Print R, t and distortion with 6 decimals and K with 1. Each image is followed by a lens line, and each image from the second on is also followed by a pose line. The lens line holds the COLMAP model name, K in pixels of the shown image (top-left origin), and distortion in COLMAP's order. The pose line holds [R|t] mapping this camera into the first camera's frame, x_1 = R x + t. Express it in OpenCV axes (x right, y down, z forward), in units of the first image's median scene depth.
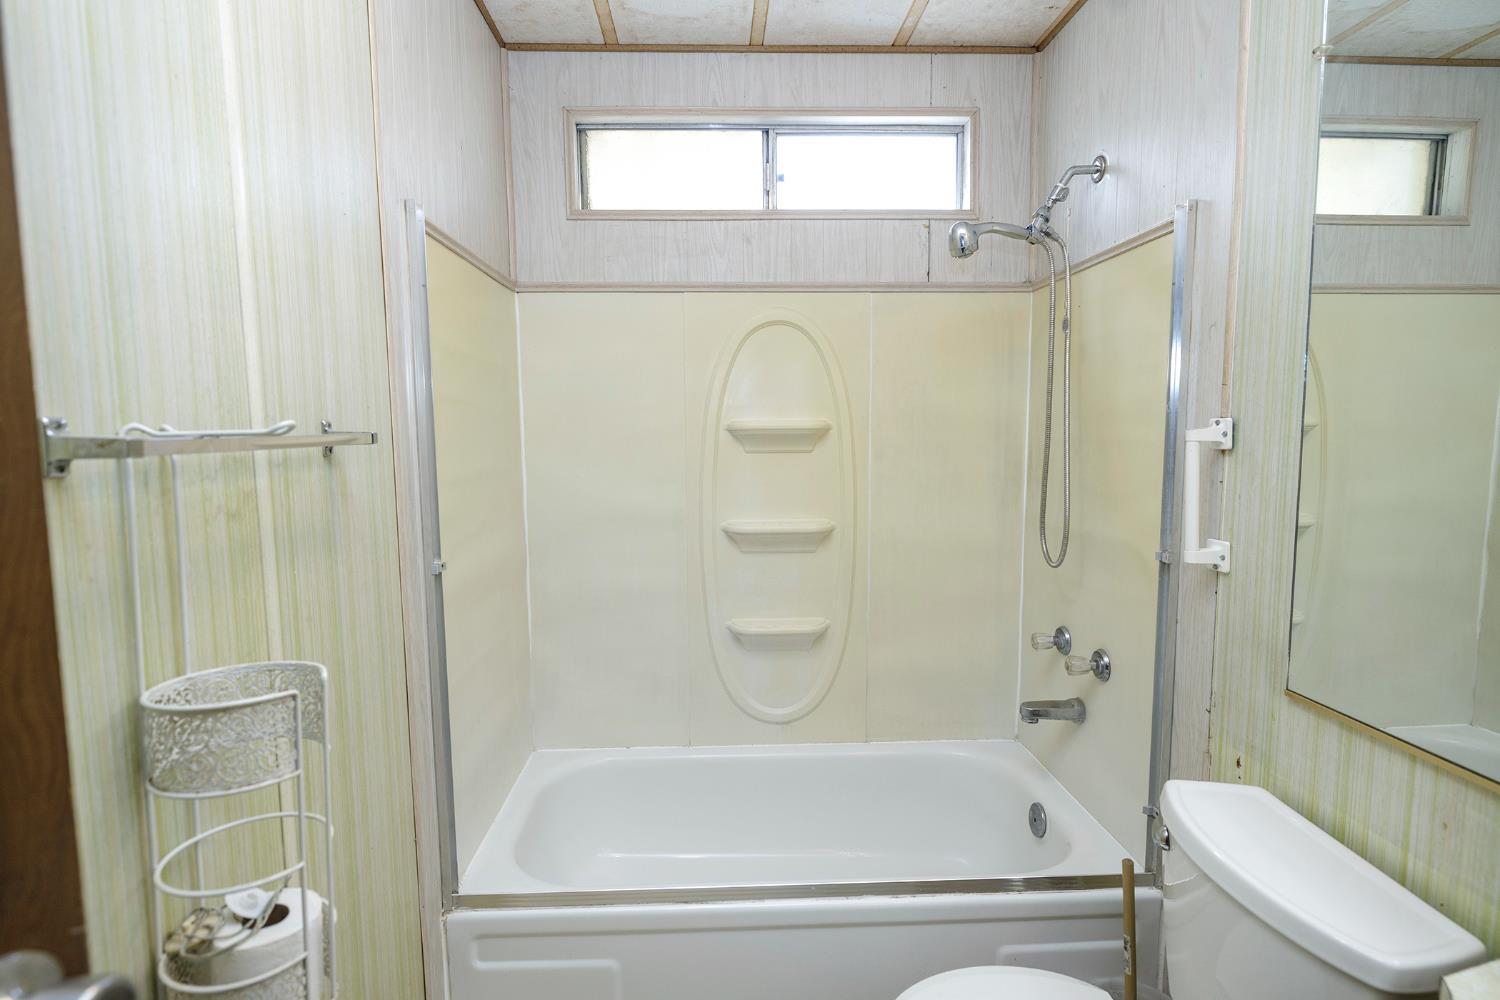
lens RADIAL K [[758.7, 0, 741.3], [0, 758.7, 497.9], [0, 0, 1]] dist [-0.002946, -0.000147]
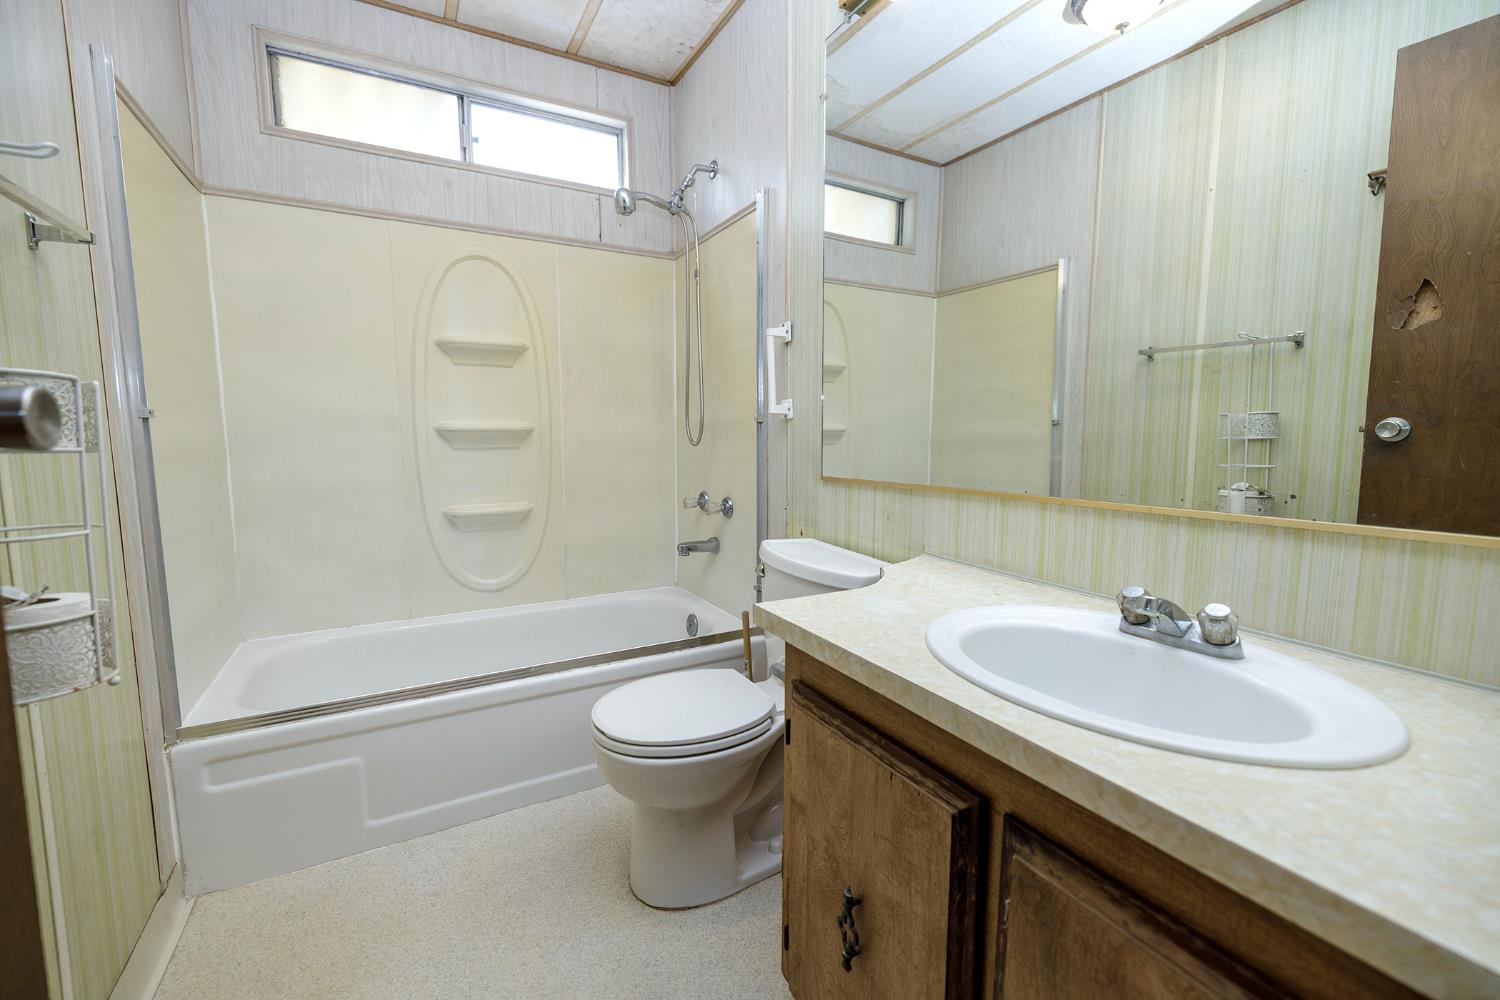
lens RADIAL K [[634.8, 0, 757.9], [0, 634.8, 499.7], [0, 0, 1]] dist [-0.002670, -0.000113]
pose [[0.887412, -0.040686, 0.459178, -0.039543], [0.035230, 0.999170, 0.020447, 0.162666], [-0.459629, -0.001968, 0.888109, -0.121736]]
